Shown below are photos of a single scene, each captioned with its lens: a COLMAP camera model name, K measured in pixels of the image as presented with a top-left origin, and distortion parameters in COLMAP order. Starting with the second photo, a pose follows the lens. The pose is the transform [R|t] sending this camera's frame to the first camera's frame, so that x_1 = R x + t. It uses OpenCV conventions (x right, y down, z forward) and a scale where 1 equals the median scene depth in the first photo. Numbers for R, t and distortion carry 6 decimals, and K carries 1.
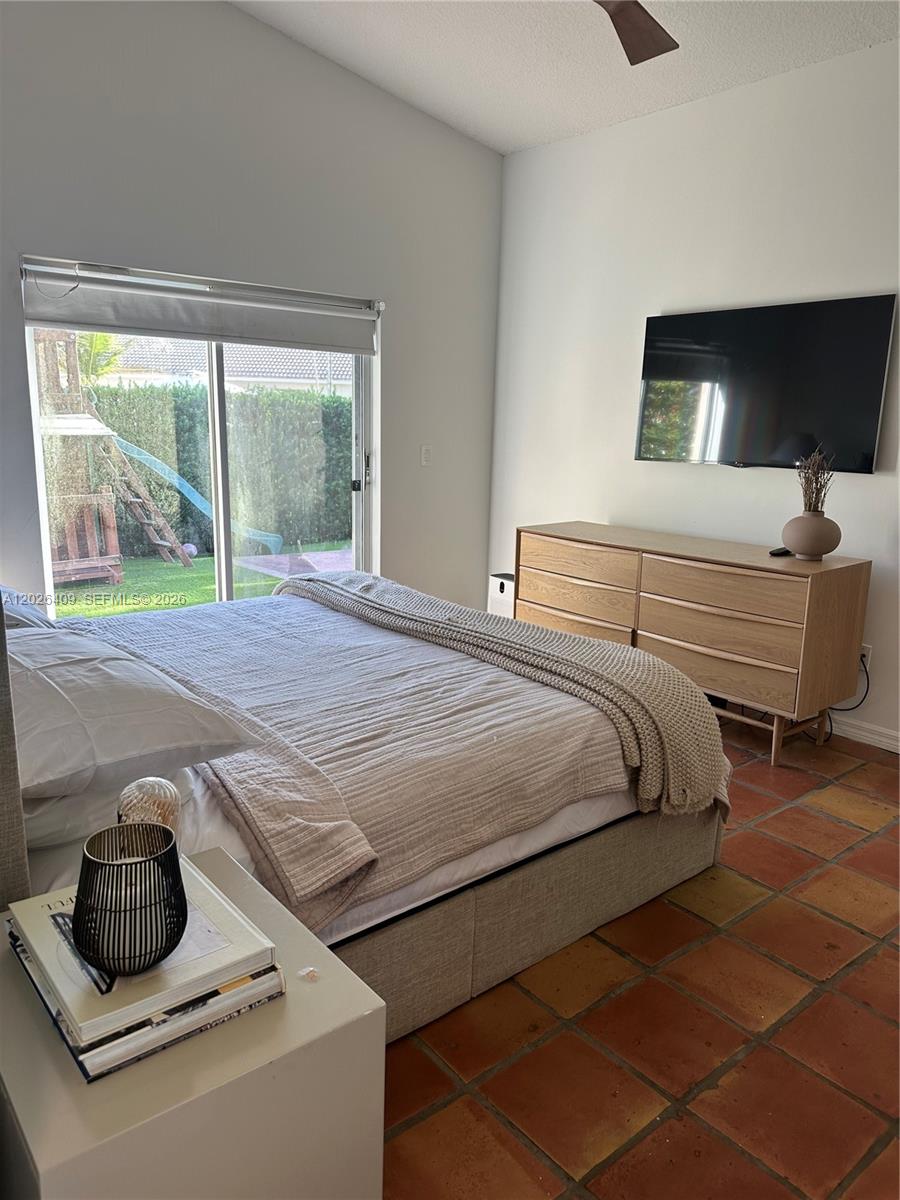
lens RADIAL K [[861.9, 0, 450.0], [0, 861.9, 600.0], [0, 0, 1]] dist [0.004216, 0.000368]
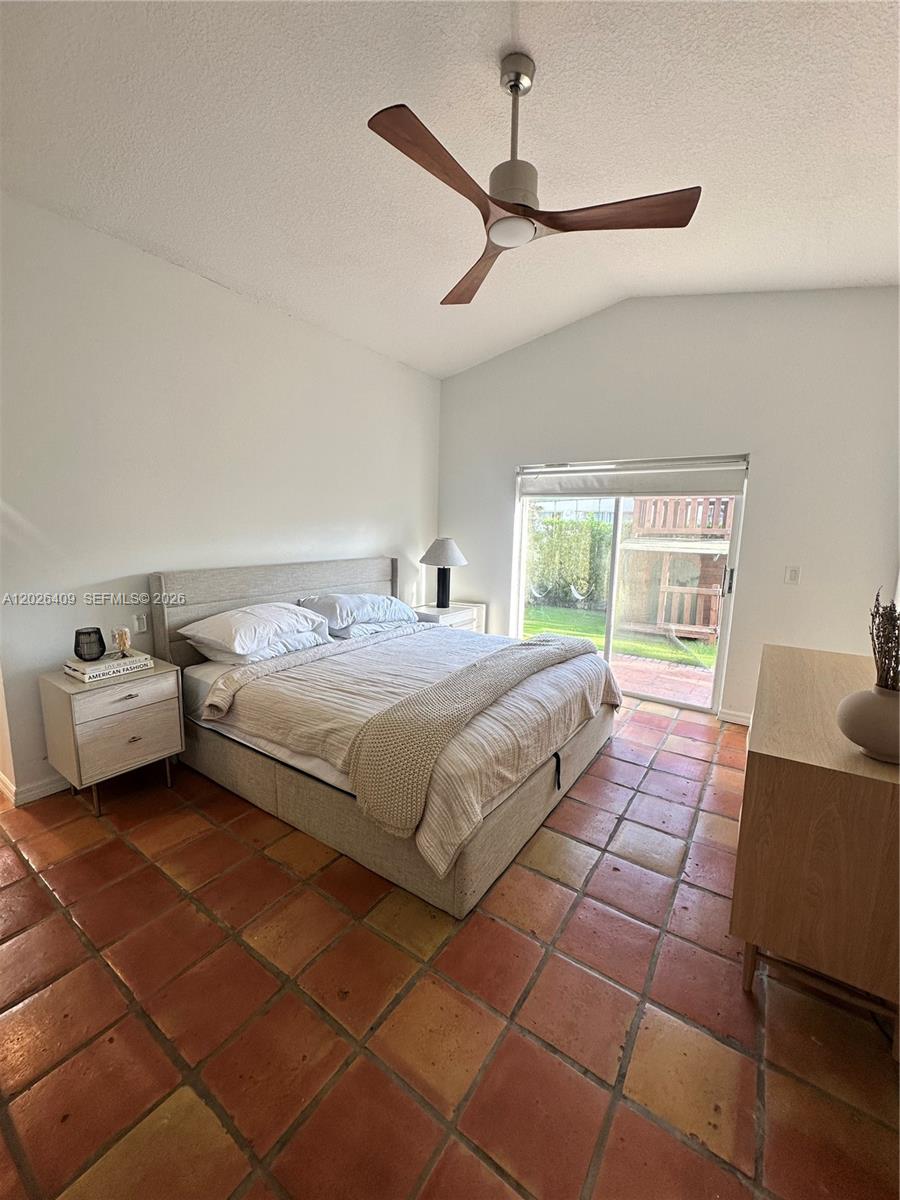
lens RADIAL K [[477.5, 0, 450.0], [0, 477.5, 600.0], [0, 0, 1]] dist [0.000216, 0.000157]
pose [[0.271691, 0.132443, -0.953228, 0.970881], [-0.217549, 0.973299, 0.073226, -0.178705], [0.937474, 0.187479, 0.293249, 0.810289]]
